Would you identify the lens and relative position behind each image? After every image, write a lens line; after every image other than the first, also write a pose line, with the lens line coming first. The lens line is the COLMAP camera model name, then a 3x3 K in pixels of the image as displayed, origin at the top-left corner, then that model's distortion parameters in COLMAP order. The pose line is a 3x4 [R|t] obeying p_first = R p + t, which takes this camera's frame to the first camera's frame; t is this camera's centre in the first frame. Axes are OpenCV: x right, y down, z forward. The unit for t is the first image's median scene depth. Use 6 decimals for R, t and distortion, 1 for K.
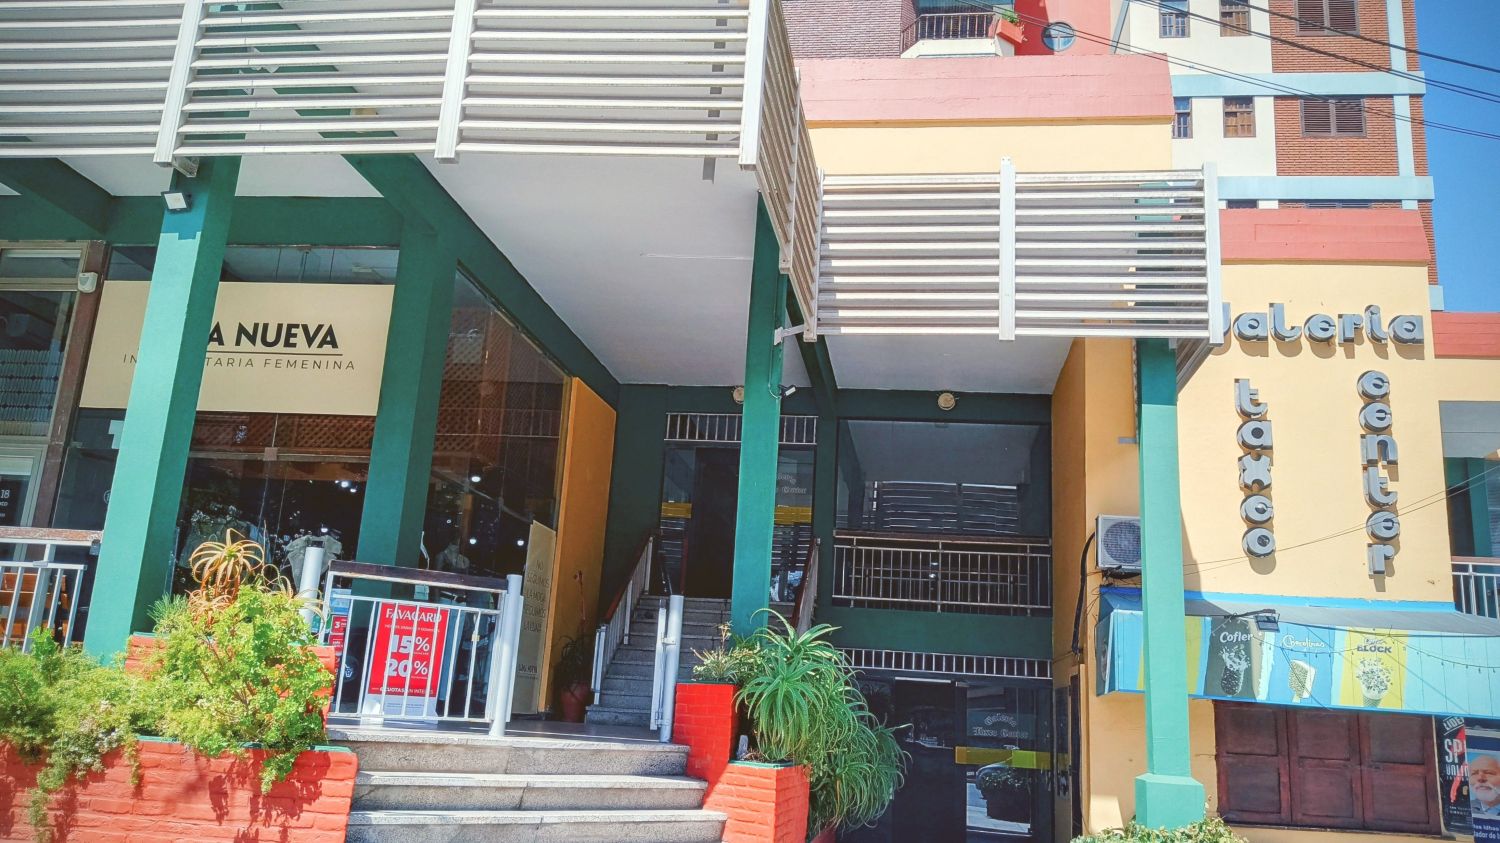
lens RADIAL K [[1202.8, 0, 752.4], [0, 1202.8, 407.3], [0, 0, 1]] dist [-0.007842, 0.008101]
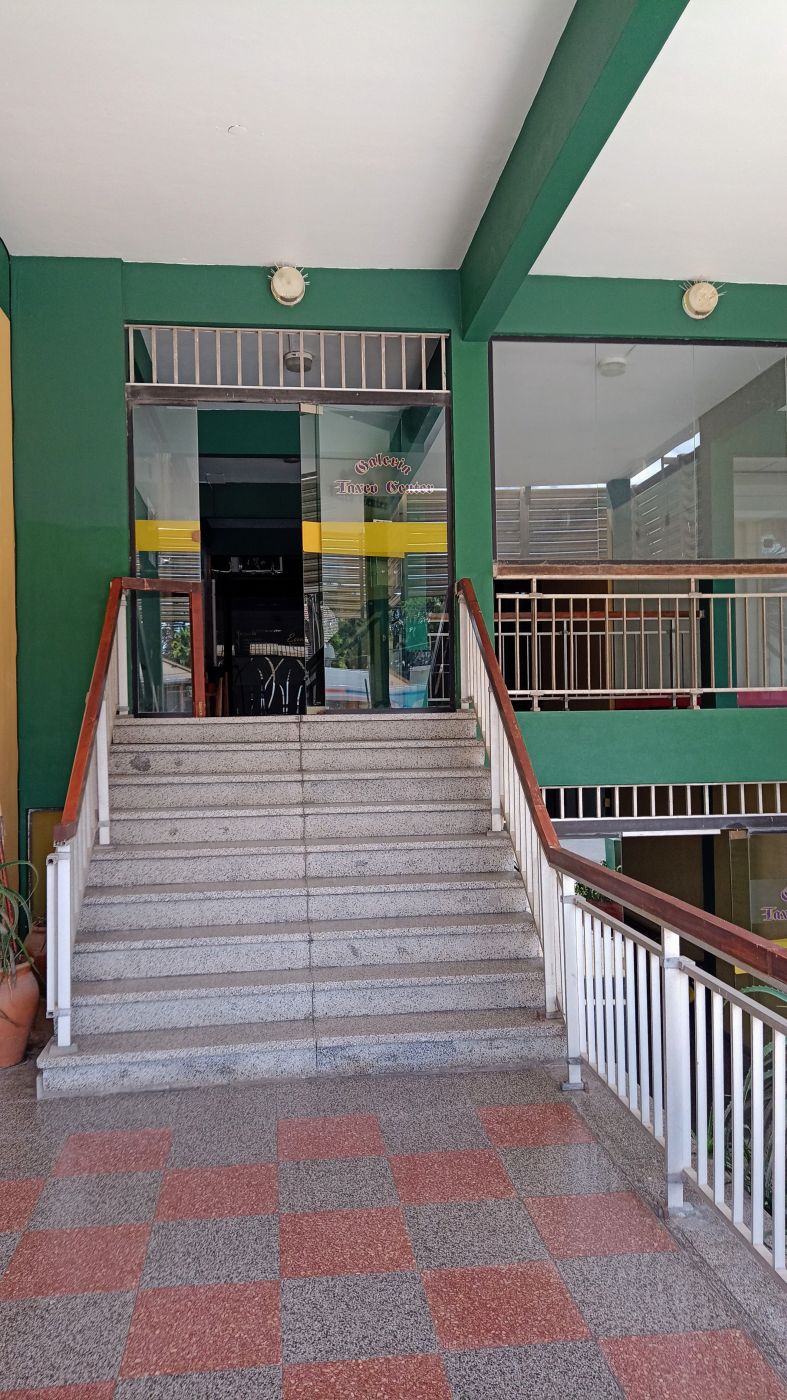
lens RADIAL K [[992.4, 0, 390.5], [0, 992.4, 708.8], [0, 0, 1]] dist [0.010681, 0.001290]
pose [[0.963408, -0.081260, 0.255425, -0.090217], [0.021036, 0.972921, 0.230178, 0.065170], [-0.267213, -0.216382, 0.939029, 0.618074]]
